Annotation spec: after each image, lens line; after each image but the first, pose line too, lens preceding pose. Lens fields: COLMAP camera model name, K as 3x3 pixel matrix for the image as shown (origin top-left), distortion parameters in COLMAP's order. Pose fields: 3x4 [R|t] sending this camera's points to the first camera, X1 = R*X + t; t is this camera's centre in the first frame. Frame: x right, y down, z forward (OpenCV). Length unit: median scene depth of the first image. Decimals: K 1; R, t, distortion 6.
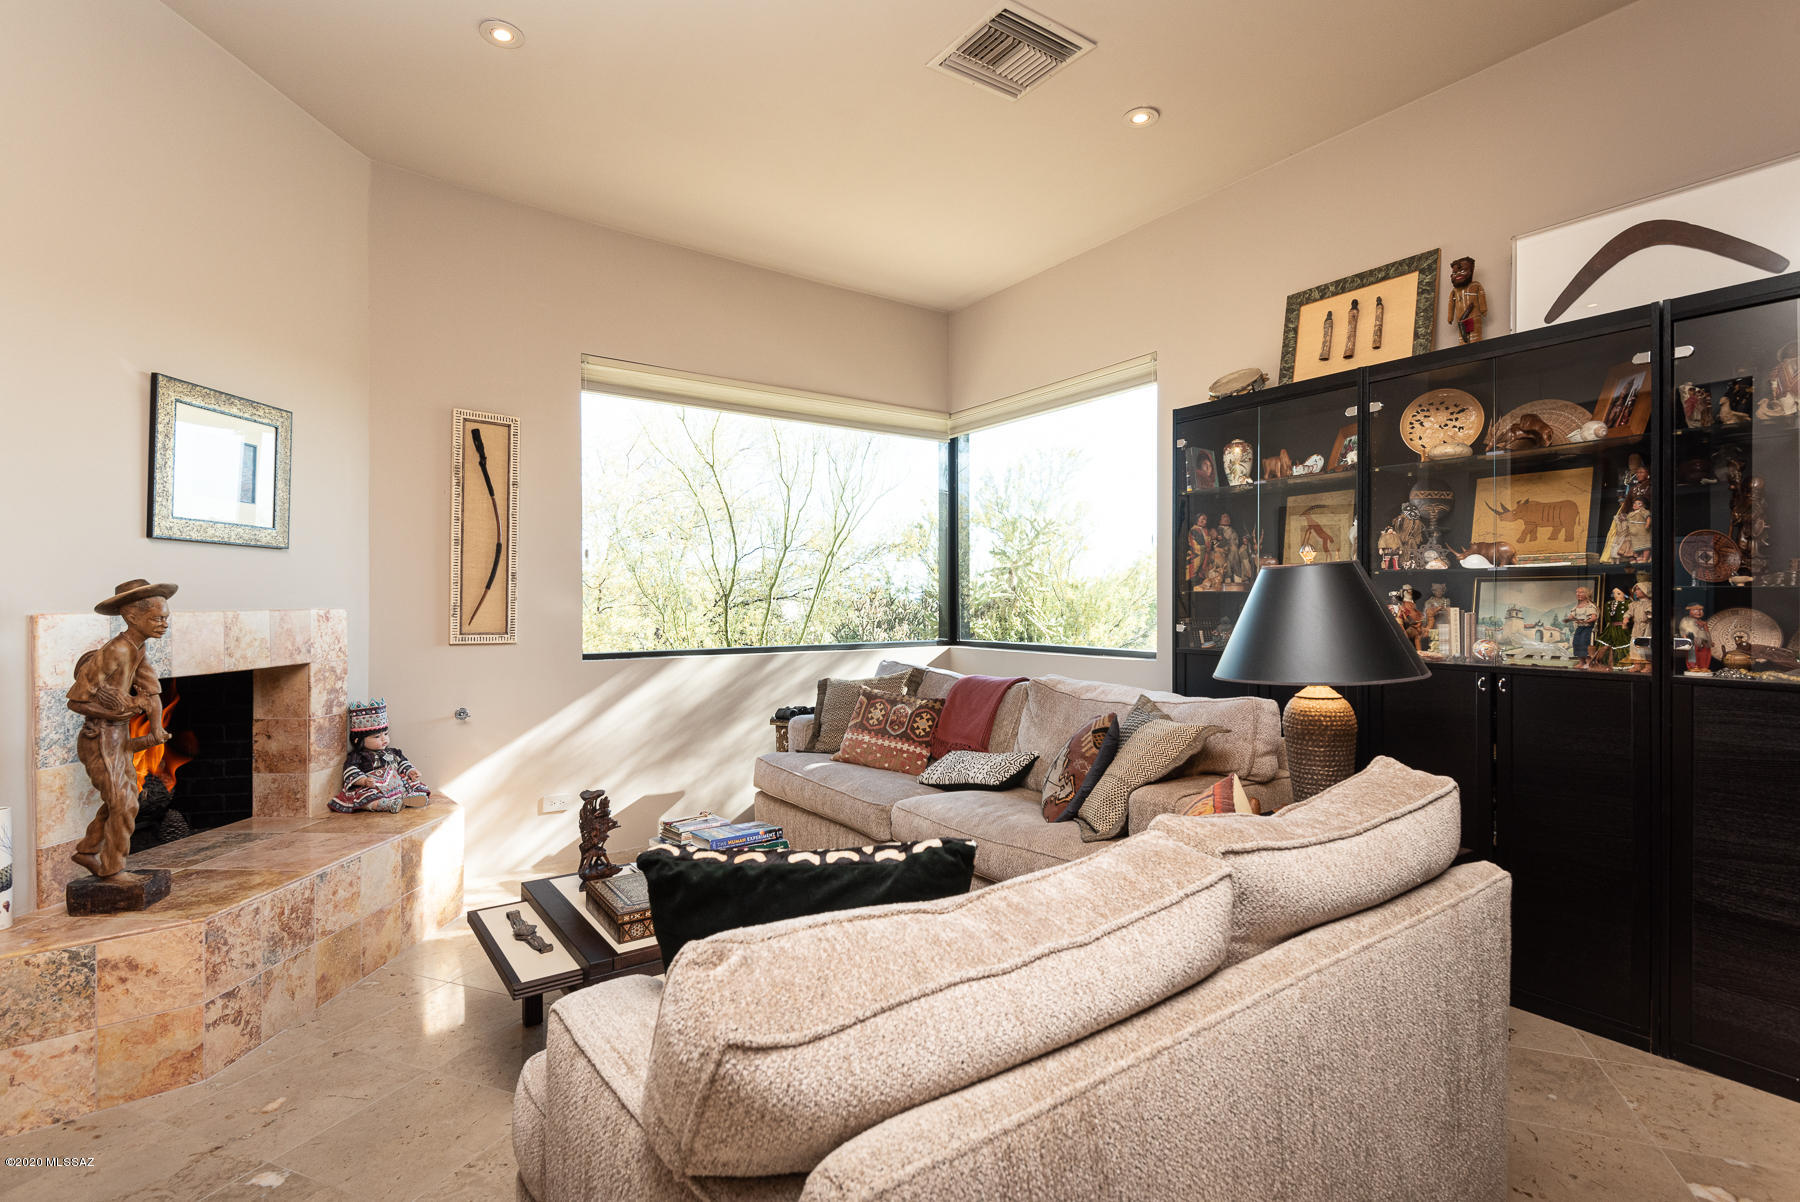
lens RADIAL K [[854.7, 0, 900.8], [0, 854.7, 597.6], [0, 0, 1]] dist [-0.000370, -0.000051]
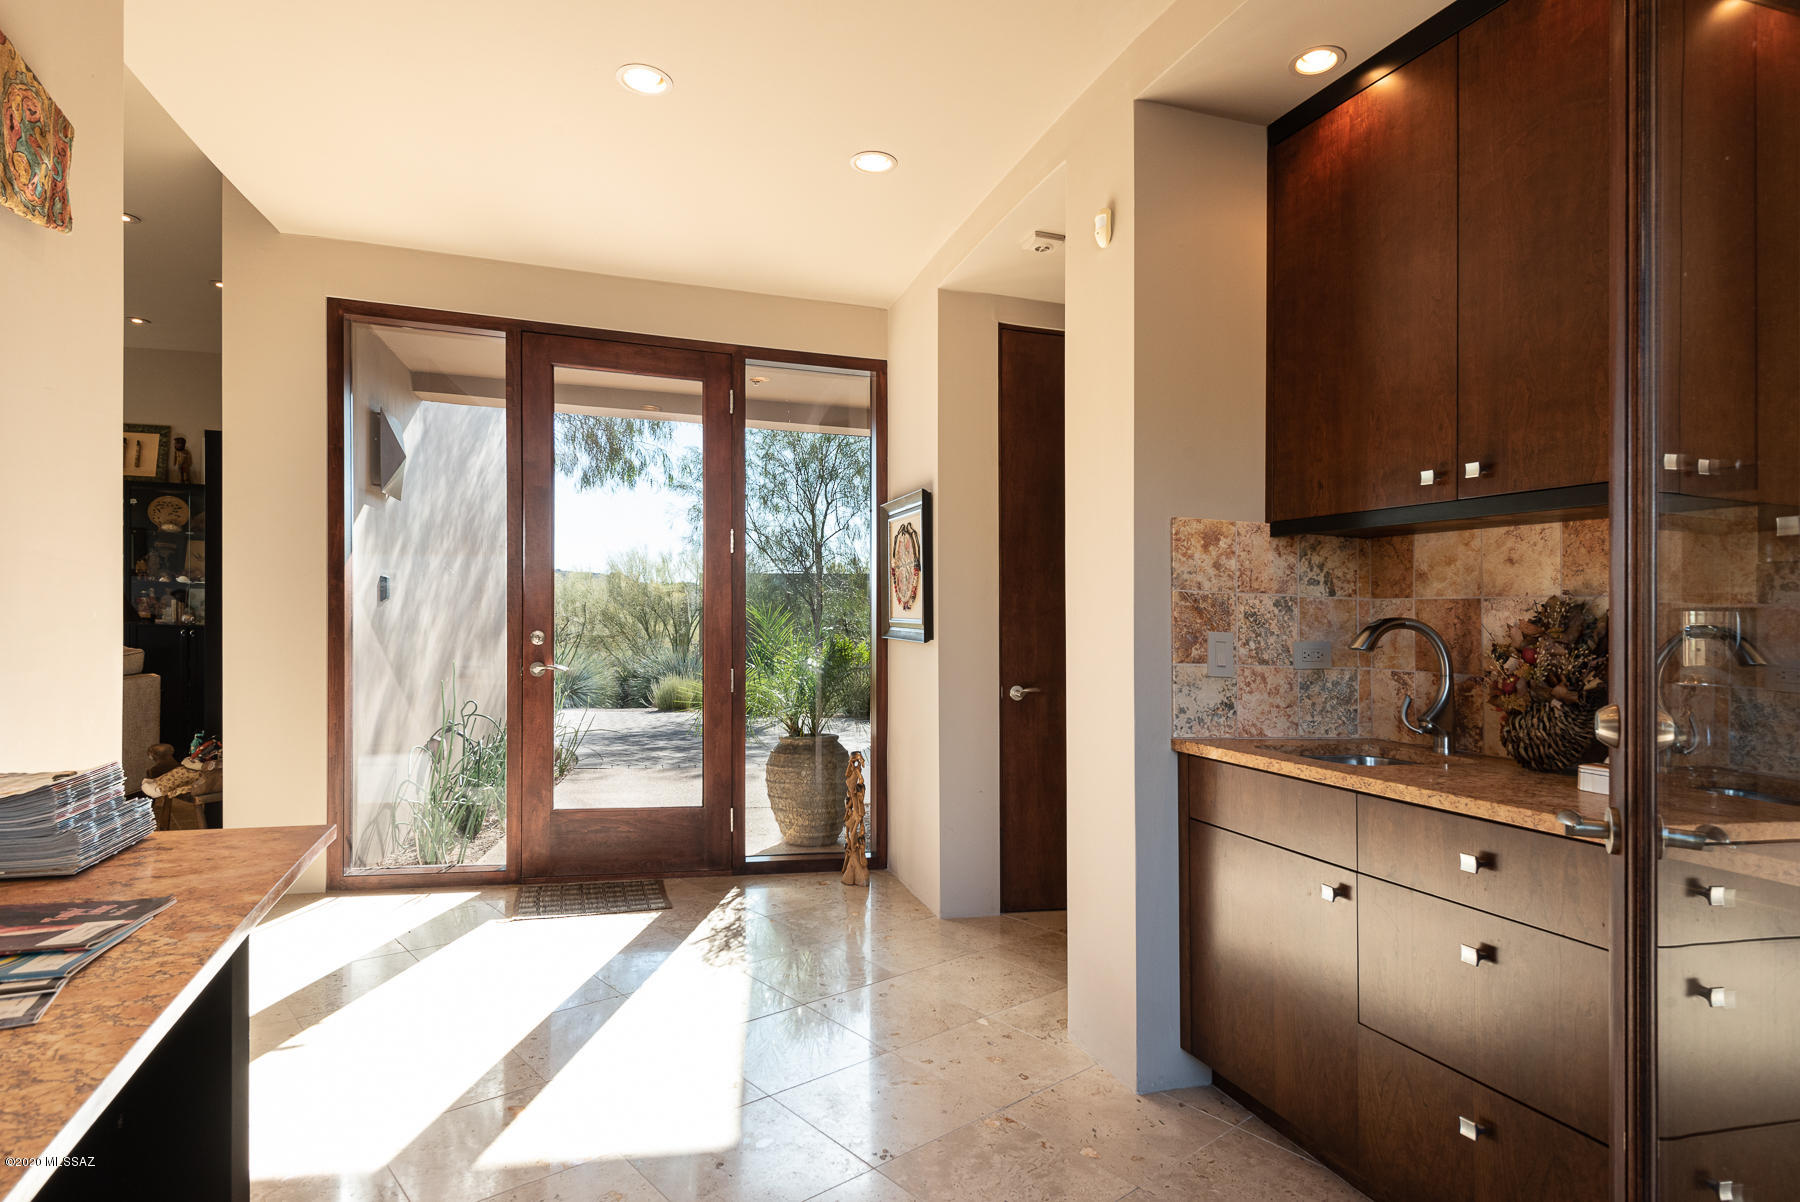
lens RADIAL K [[987.5, 0, 900.4], [0, 987.5, 600.2], [0, 0, 1]] dist [0.000099, 0.000049]
pose [[0.436582, -0.000474, 0.899664, -0.789593], [-0.004064, 0.999989, 0.002499, -0.001268], [-0.899655, -0.004747, 0.436575, -1.723815]]
